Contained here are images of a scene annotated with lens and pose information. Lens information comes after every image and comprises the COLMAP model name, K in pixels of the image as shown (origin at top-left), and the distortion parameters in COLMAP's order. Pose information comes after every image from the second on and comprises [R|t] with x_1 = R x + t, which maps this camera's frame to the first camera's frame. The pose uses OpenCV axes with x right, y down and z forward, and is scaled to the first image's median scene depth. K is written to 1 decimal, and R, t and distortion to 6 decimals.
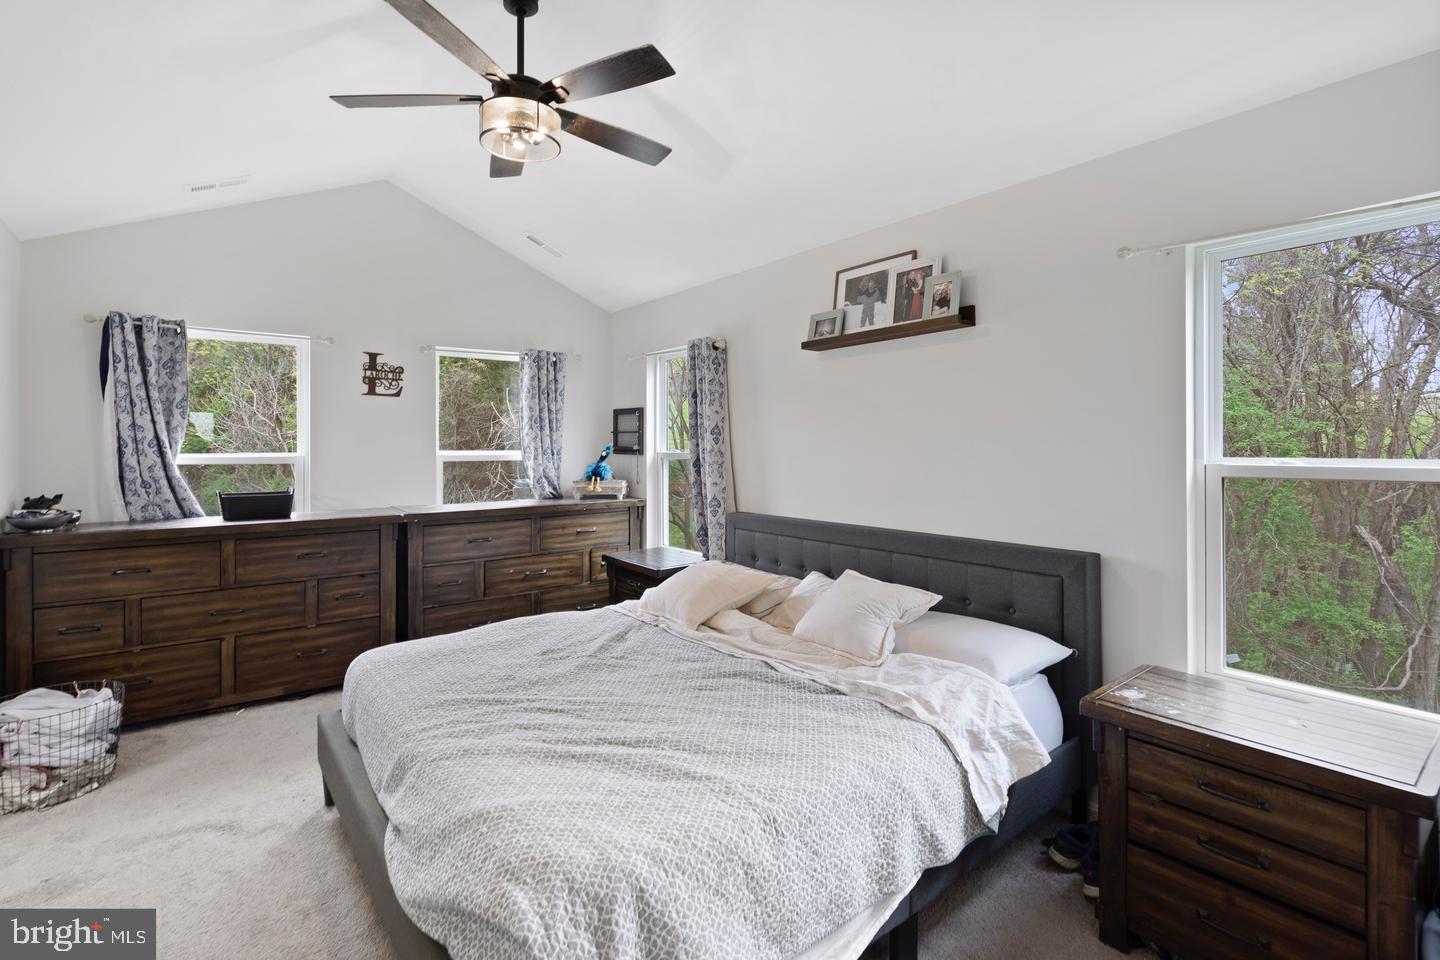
lens RADIAL K [[688.7, 0, 705.0], [0, 688.7, 447.8], [0, 0, 1]] dist [-0.000322, -0.000197]
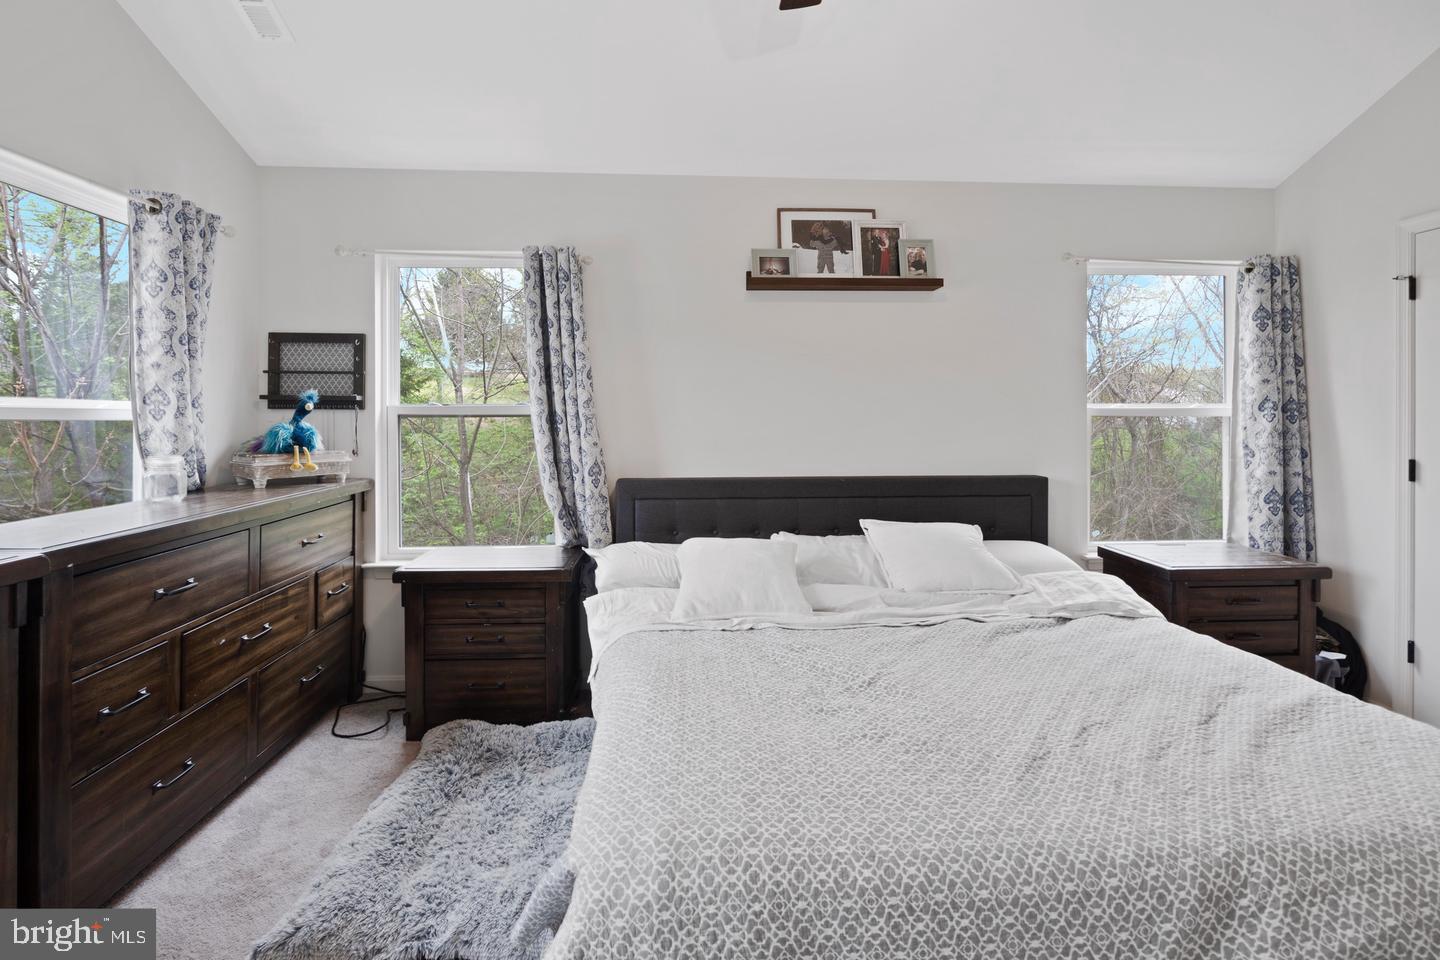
lens RADIAL K [[688.7, 0, 713.2], [0, 688.7, 414.0], [0, 0, 1]] dist [-0.000322, -0.000197]
pose [[0.549702, 0.001880, 0.835359, -0.645183], [0.003489, 0.999984, -0.004547, 0.027246], [-0.835354, 0.005414, 0.549686, 0.568579]]
